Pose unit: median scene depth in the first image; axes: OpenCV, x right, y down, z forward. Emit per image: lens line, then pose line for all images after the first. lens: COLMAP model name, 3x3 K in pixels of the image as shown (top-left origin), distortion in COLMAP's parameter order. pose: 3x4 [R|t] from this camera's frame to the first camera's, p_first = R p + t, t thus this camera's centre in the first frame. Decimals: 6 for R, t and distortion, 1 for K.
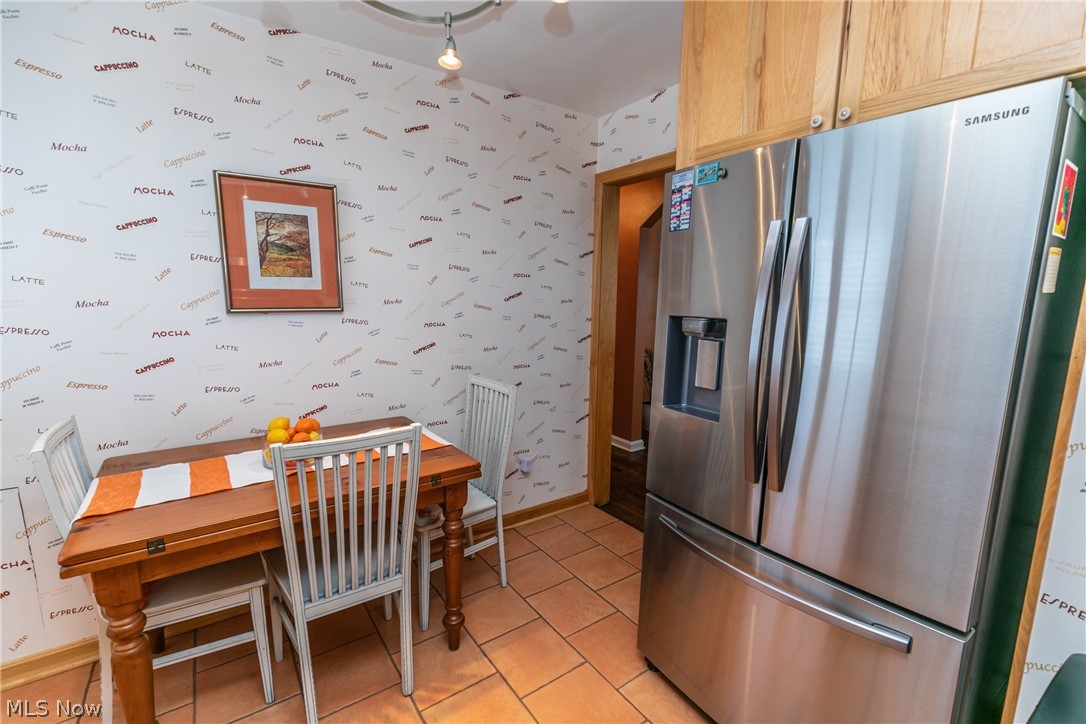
lens RADIAL K [[482.3, 0, 532.5], [0, 482.3, 371.4], [0, 0, 1]] dist [0.008139, -0.003081]
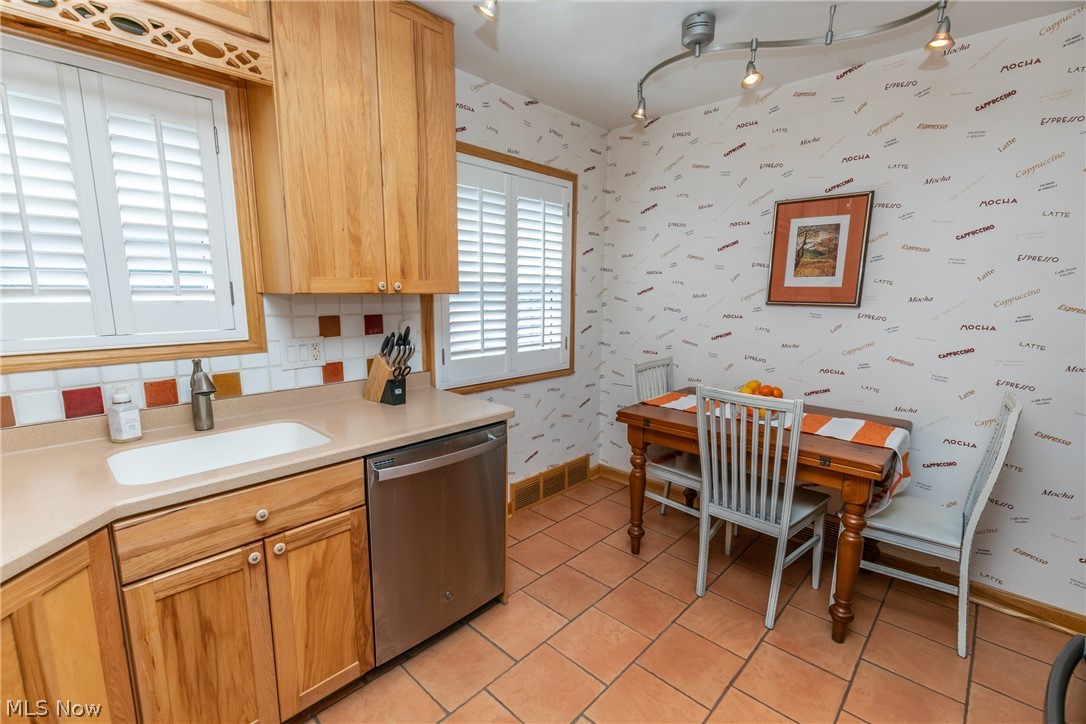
lens RADIAL K [[482.3, 0, 549.6], [0, 482.3, 369.1], [0, 0, 1]] dist [0.008139, -0.003081]
pose [[0.216291, 0.155993, -0.963787, 0.604403], [-0.168074, 0.978365, 0.120633, -0.002276], [0.961753, 0.135896, 0.237830, 0.107610]]
